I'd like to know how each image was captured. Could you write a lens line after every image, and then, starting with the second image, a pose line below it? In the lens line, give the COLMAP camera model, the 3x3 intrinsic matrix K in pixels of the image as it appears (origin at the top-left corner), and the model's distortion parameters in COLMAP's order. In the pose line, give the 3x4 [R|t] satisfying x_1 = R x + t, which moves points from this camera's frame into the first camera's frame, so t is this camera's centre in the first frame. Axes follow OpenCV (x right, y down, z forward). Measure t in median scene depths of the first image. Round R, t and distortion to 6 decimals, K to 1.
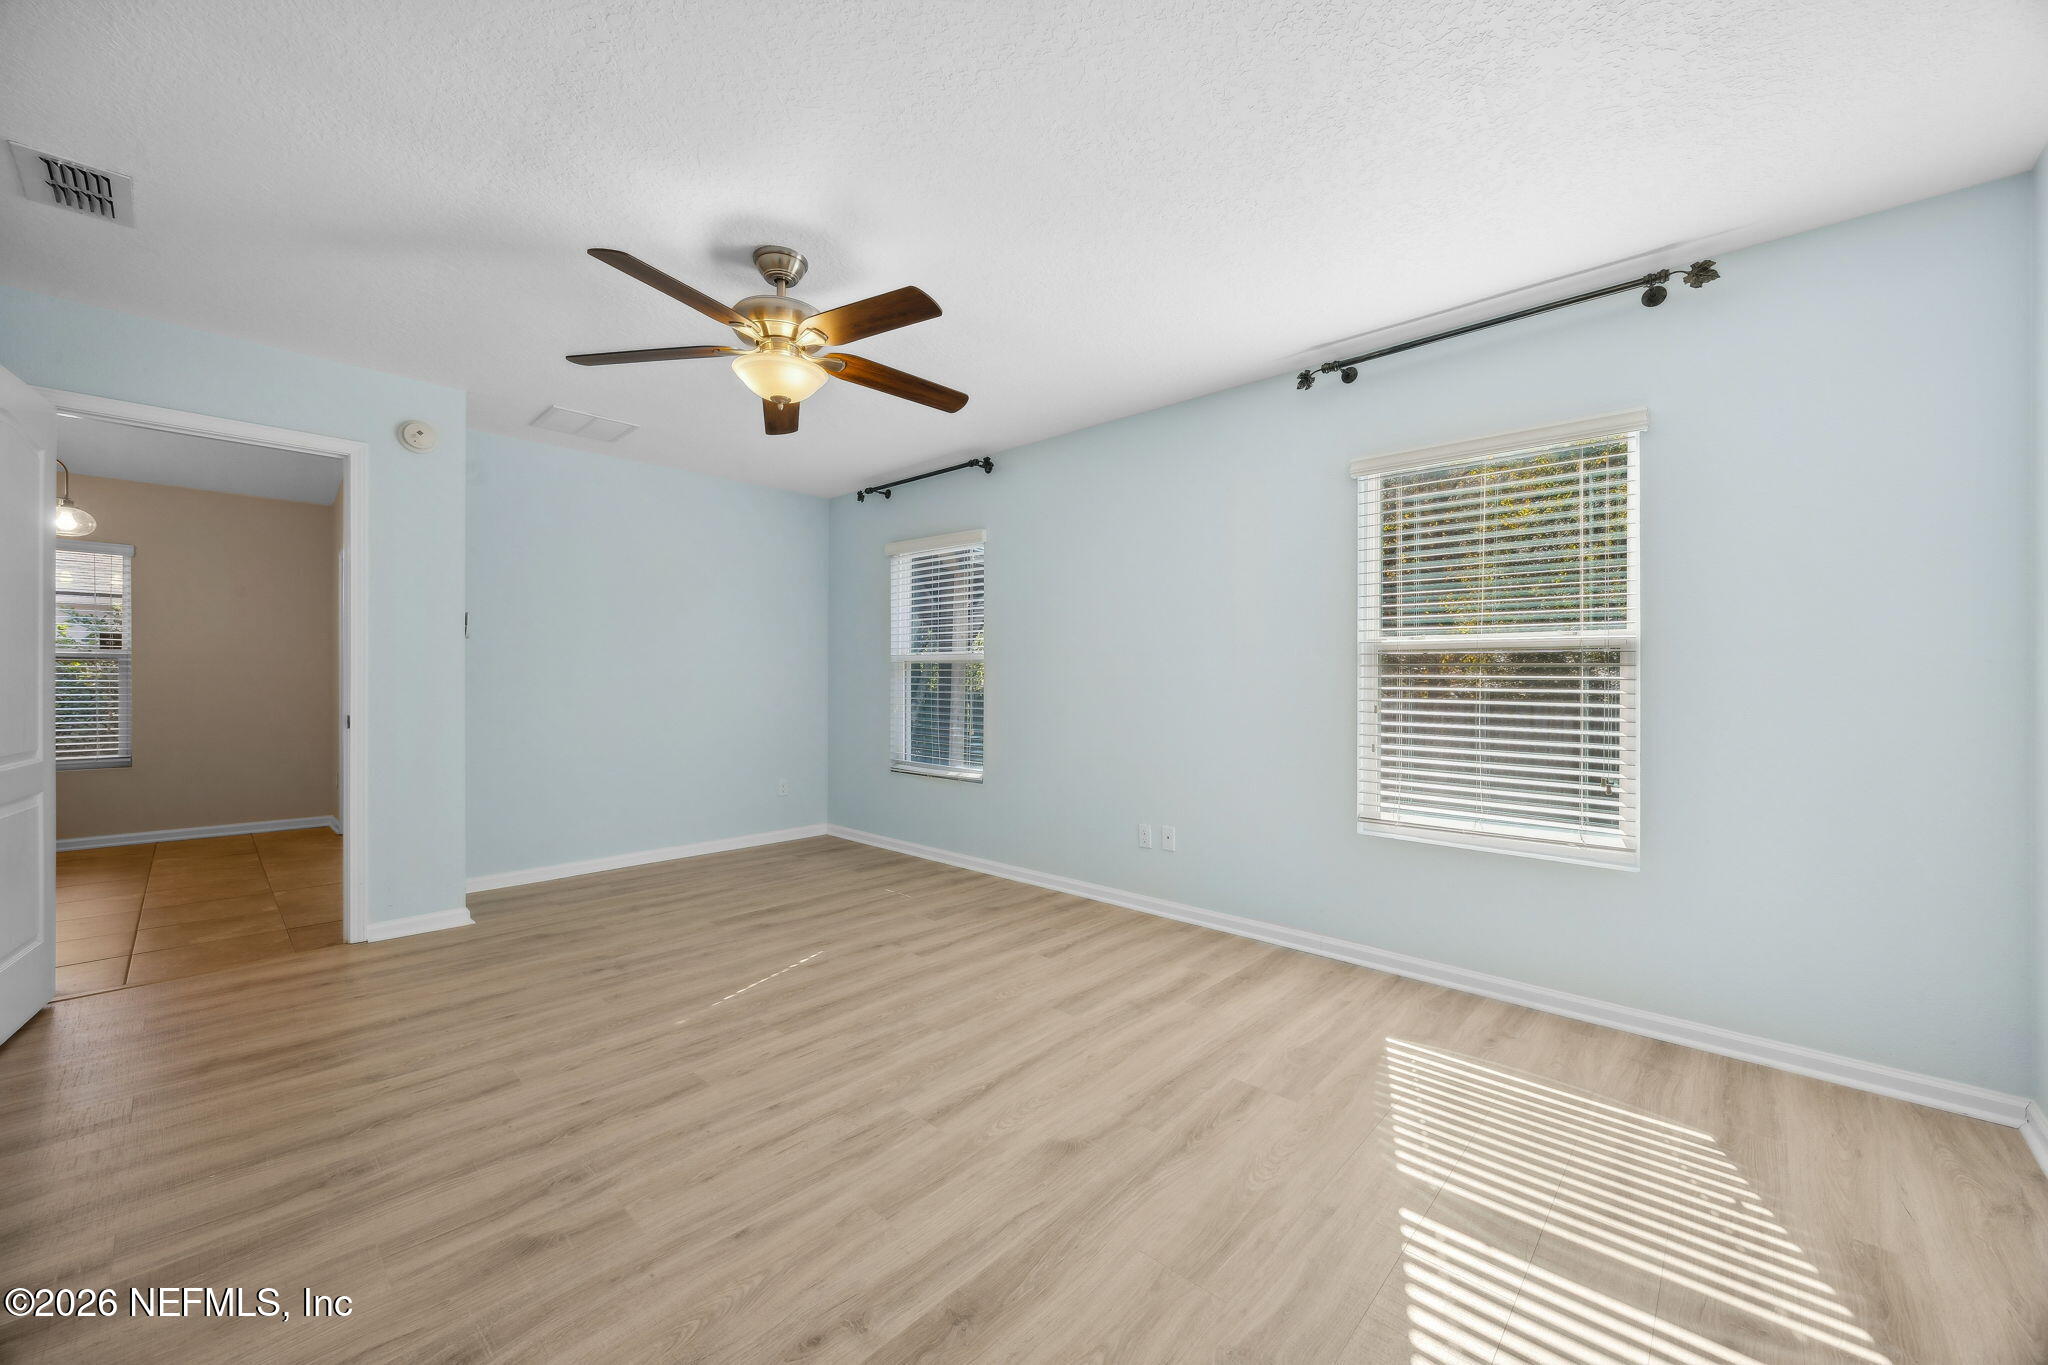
lens RADIAL K [[789.1, 0, 1038.6], [0, 789.1, 677.2], [0, 0, 1]] dist [-0.008471, 0.000374]
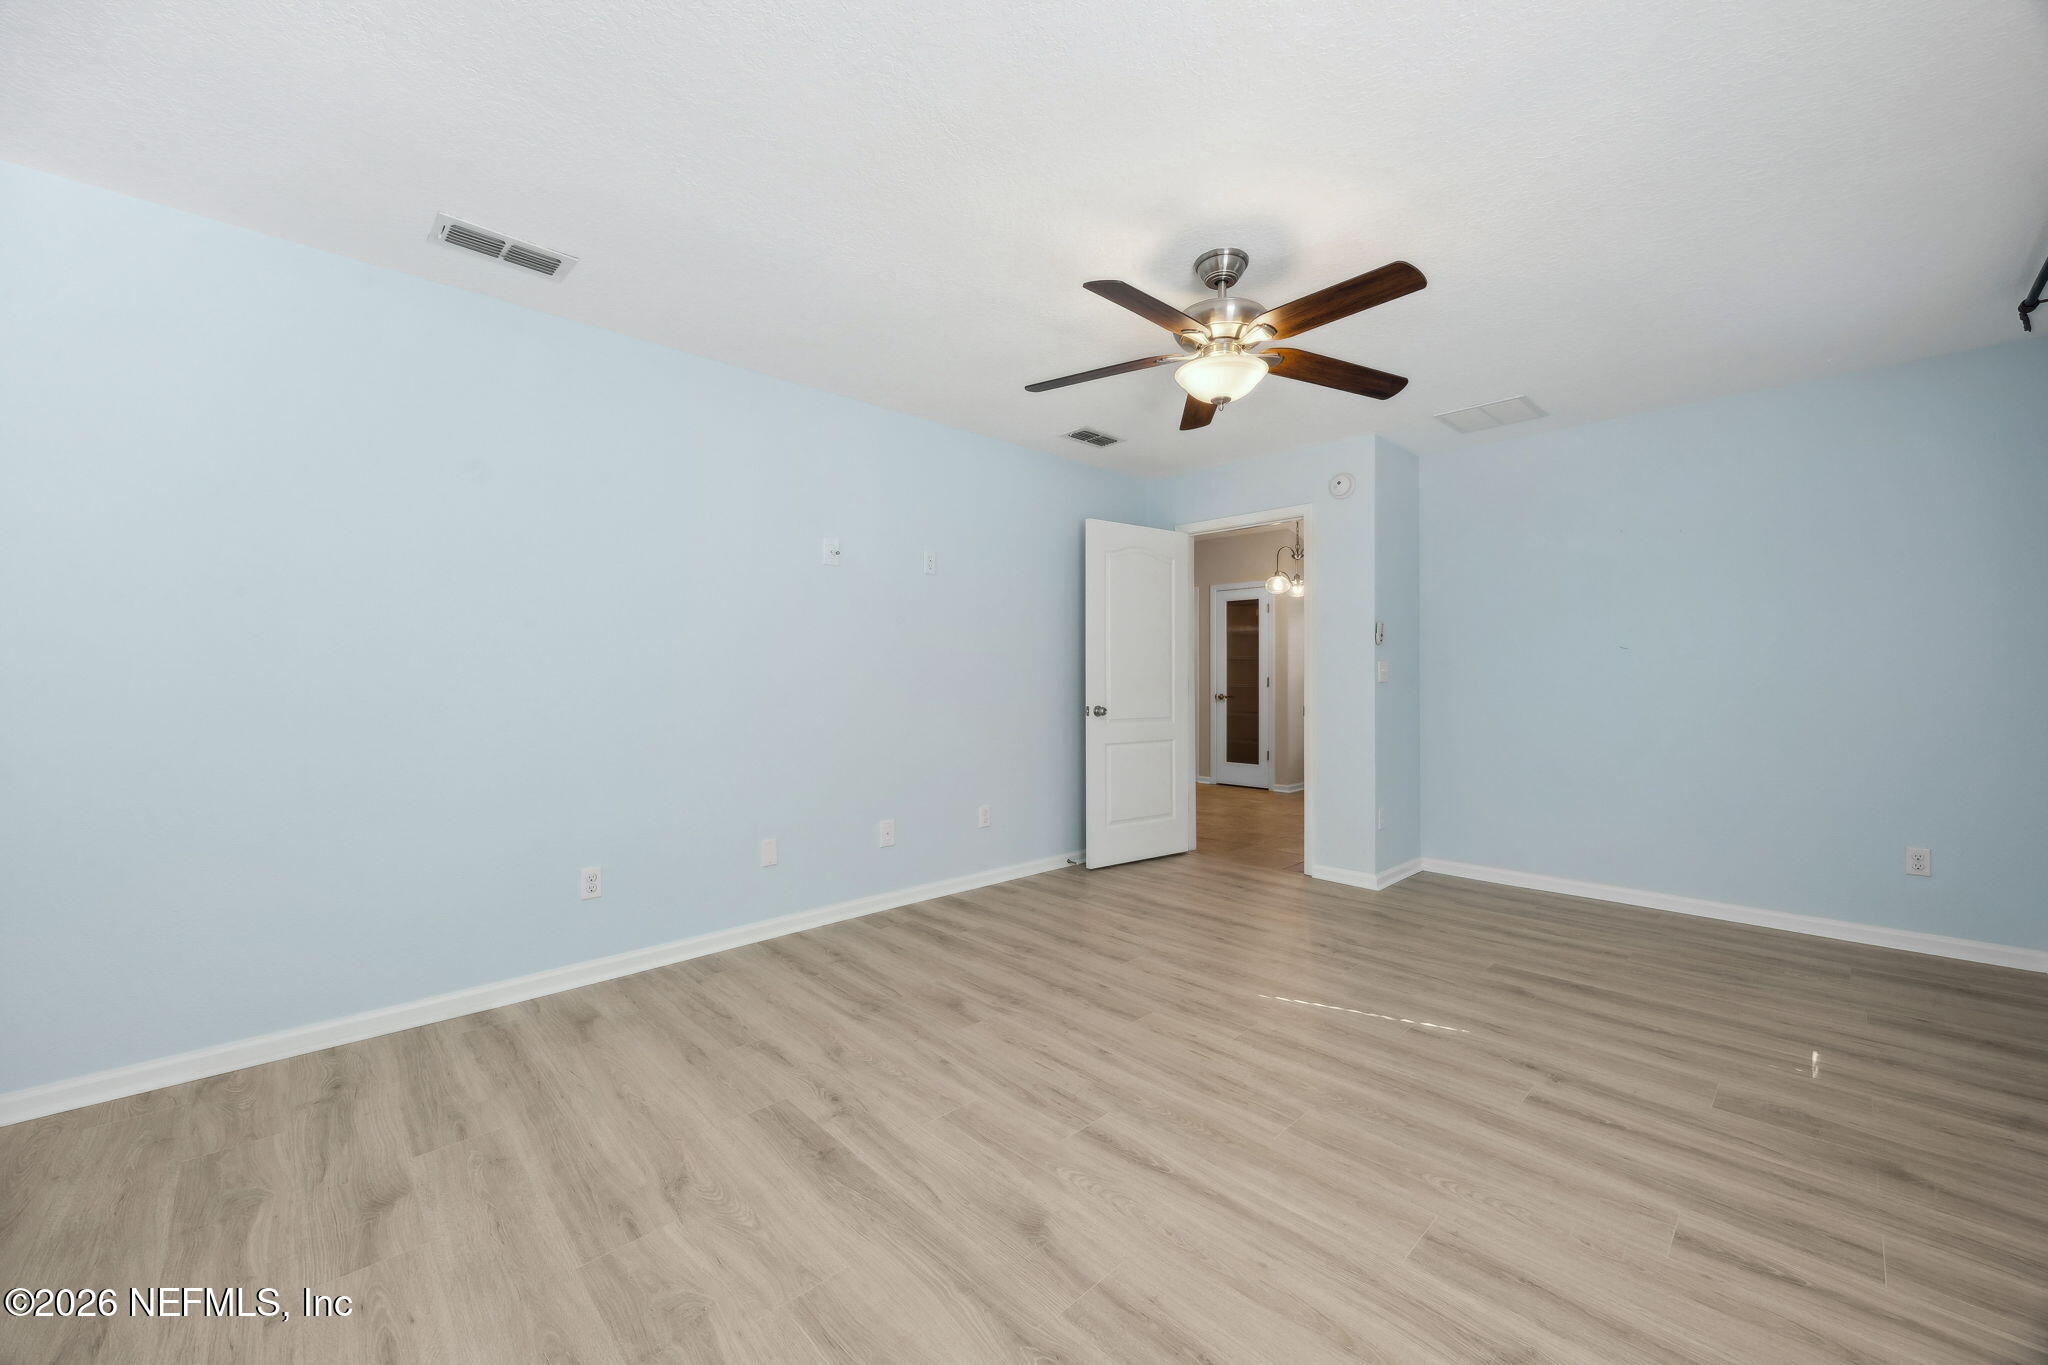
lens RADIAL K [[789.1, 0, 1024.2], [0, 789.1, 674.8], [0, 0, 1]] dist [-0.008471, 0.000374]
pose [[-0.079461, -0.008893, -0.996798, 0.723732], [0.003065, 0.999953, -0.009165, 0.006594], [0.996833, -0.003783, -0.079430, 0.861642]]
